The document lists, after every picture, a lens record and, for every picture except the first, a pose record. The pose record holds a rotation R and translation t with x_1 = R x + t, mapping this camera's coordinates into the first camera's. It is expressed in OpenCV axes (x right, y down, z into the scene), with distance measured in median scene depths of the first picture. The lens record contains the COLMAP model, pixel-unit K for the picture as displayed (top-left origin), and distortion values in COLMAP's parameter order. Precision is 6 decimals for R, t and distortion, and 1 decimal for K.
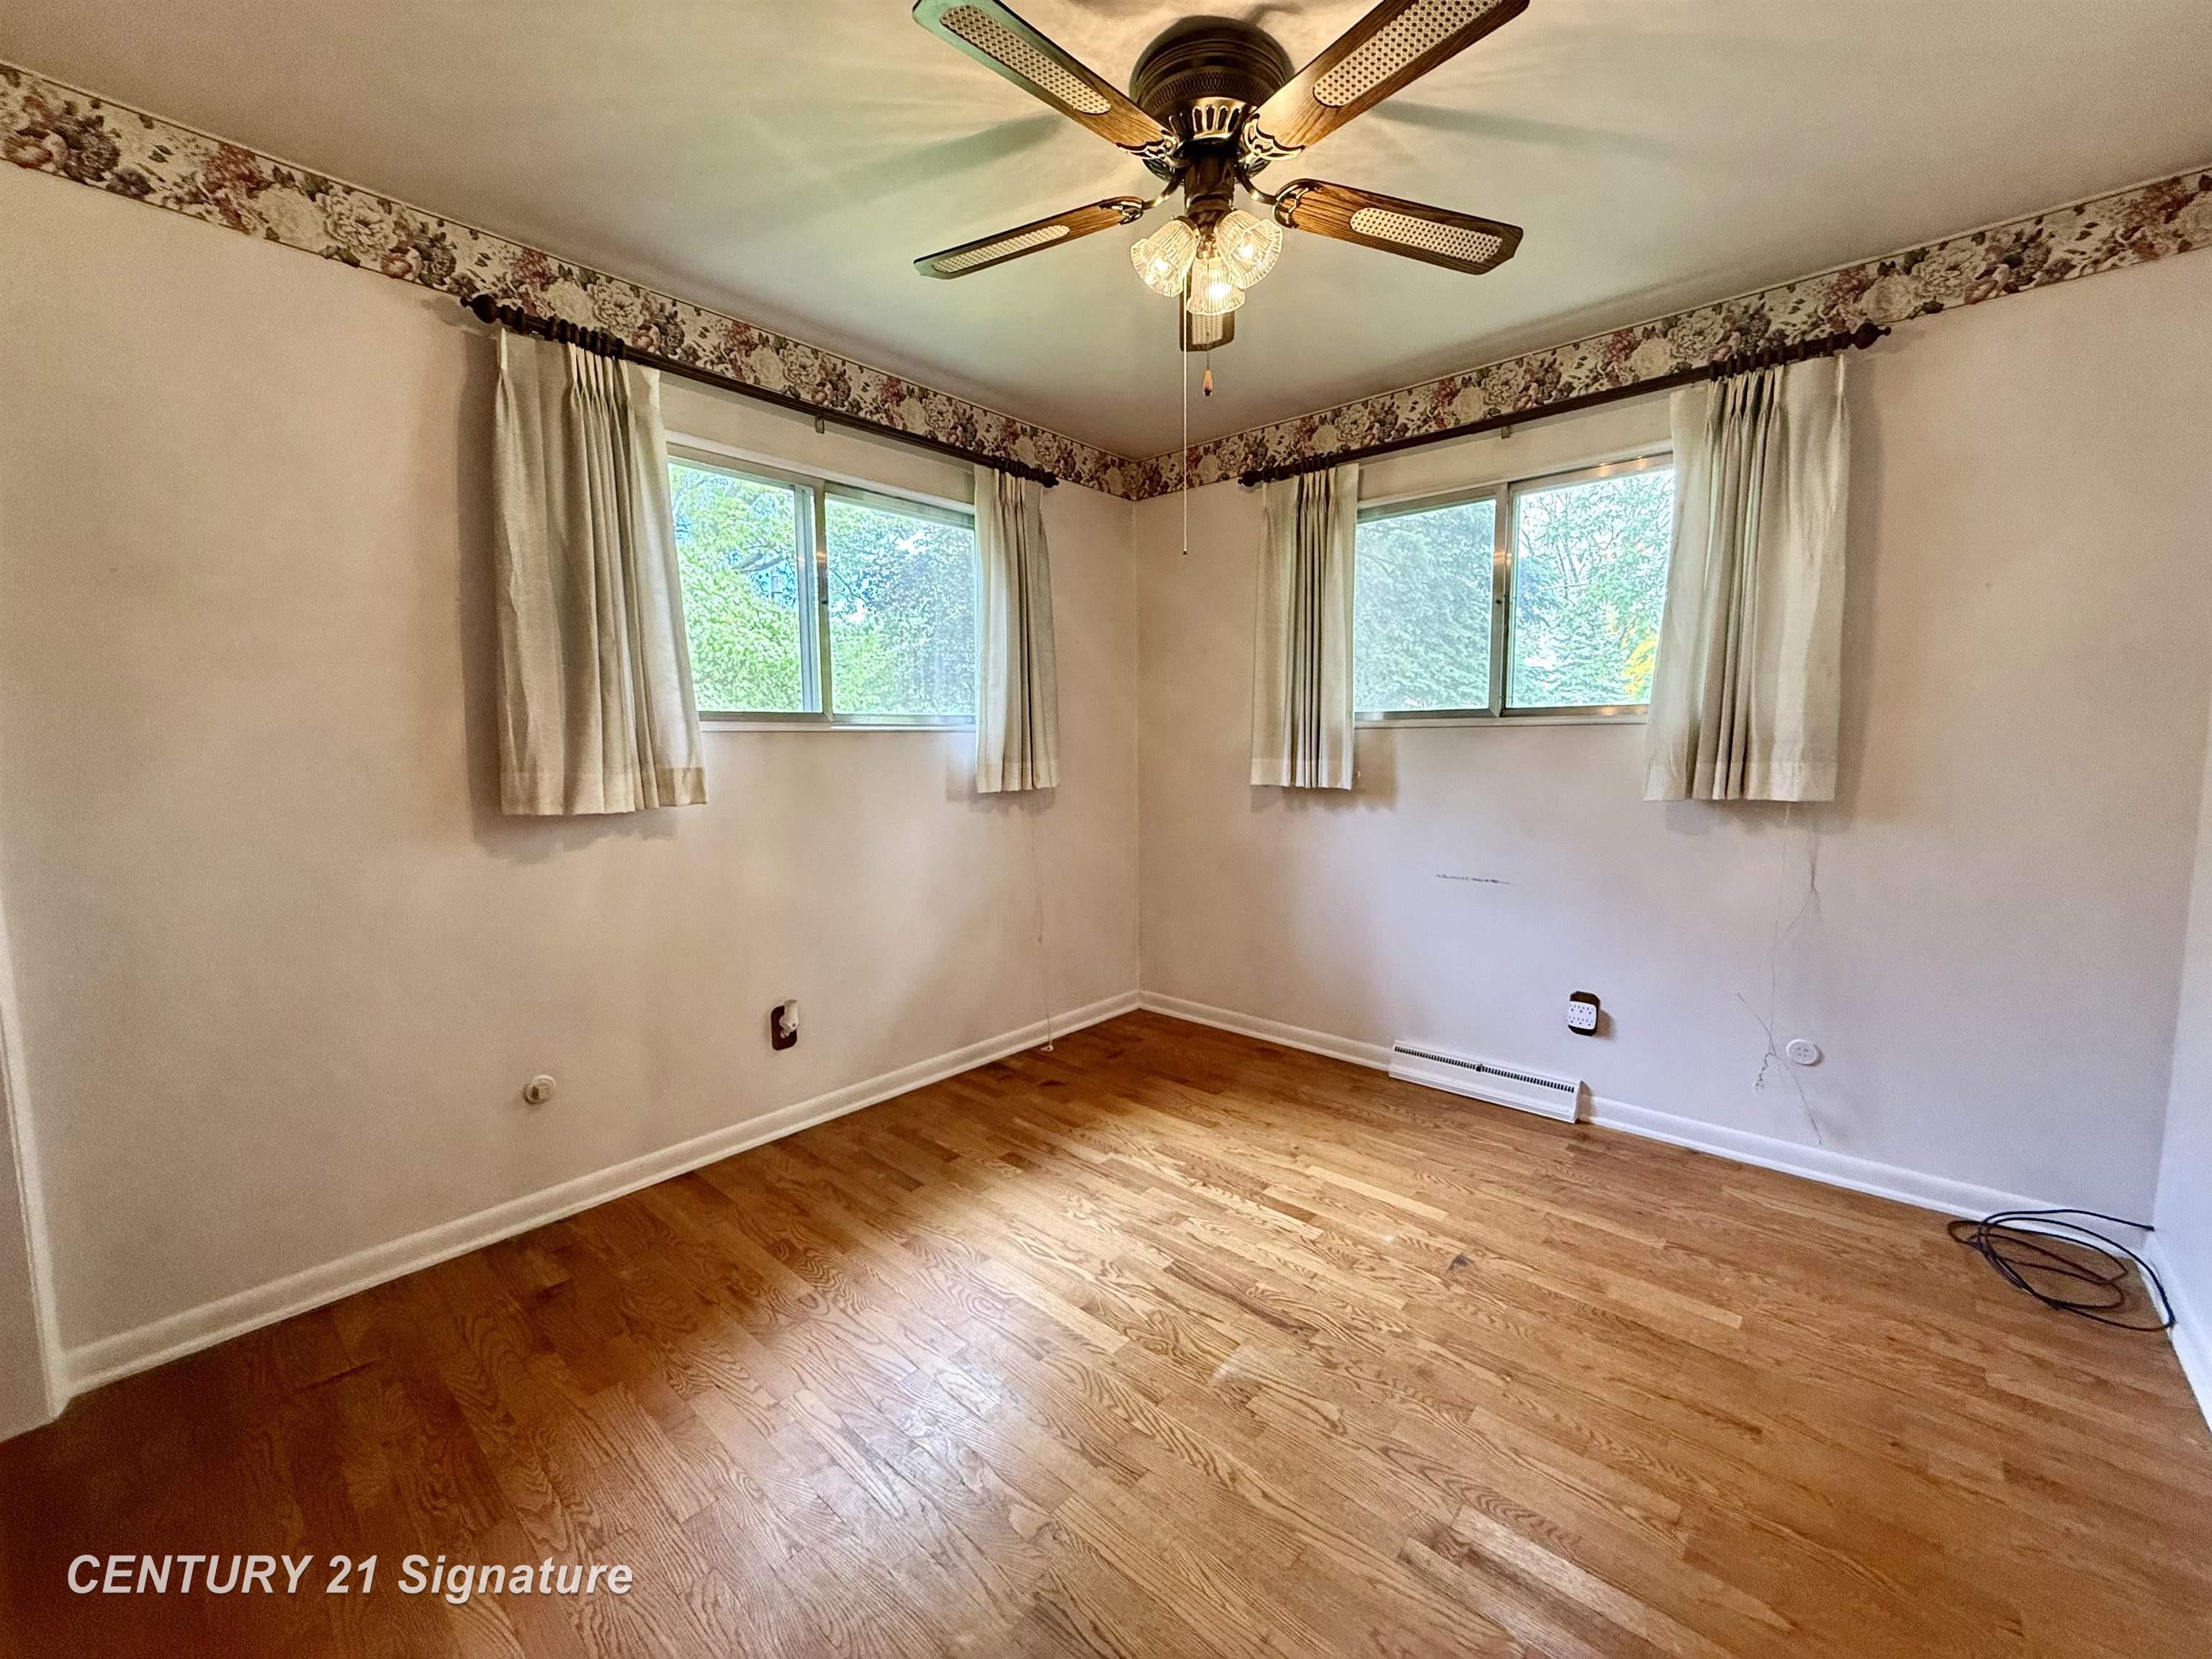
lens RADIAL K [[884.7, 0, 1112.8], [0, 884.7, 835.5], [0, 0, 1]] dist [0.003049, -0.001309]
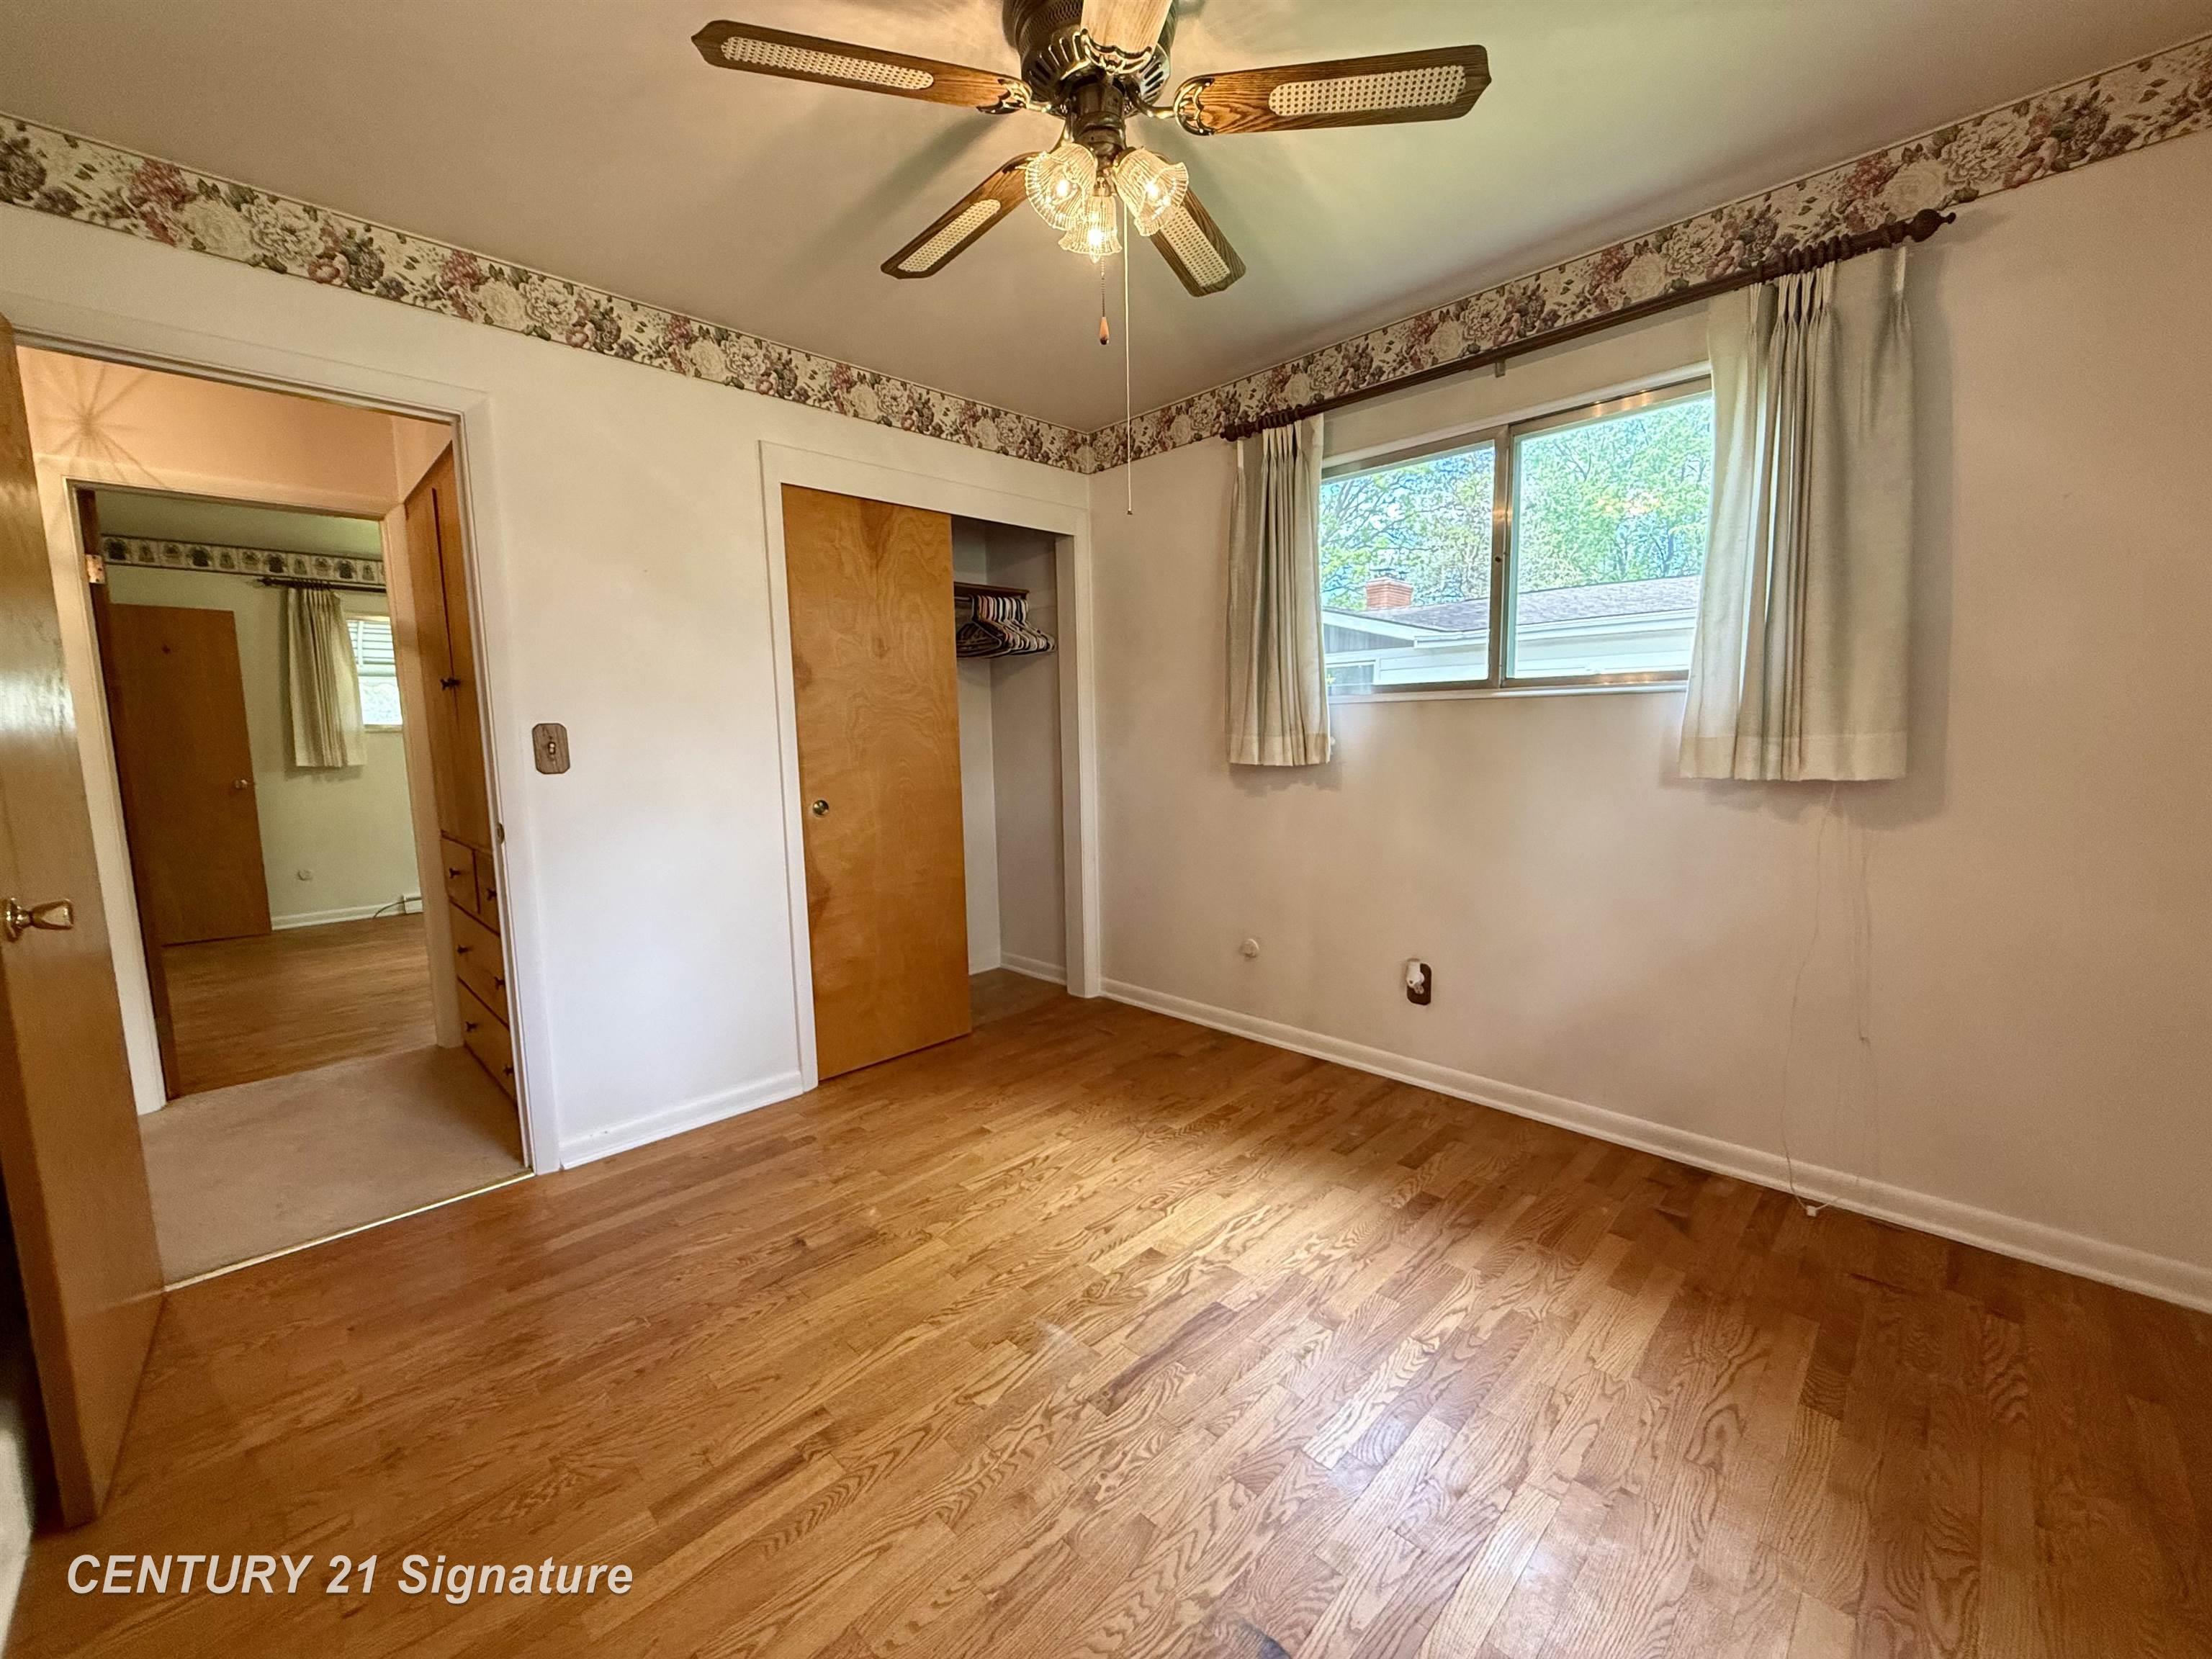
lens RADIAL K [[884.7, 0, 1099.4], [0, 884.7, 836.3], [0, 0, 1]] dist [0.003049, -0.001309]
pose [[-0.067863, 0.133385, -0.988738, 0.747551], [-0.088902, 0.986272, 0.139155, -0.076025], [0.993726, 0.097344, -0.055074, 0.742451]]
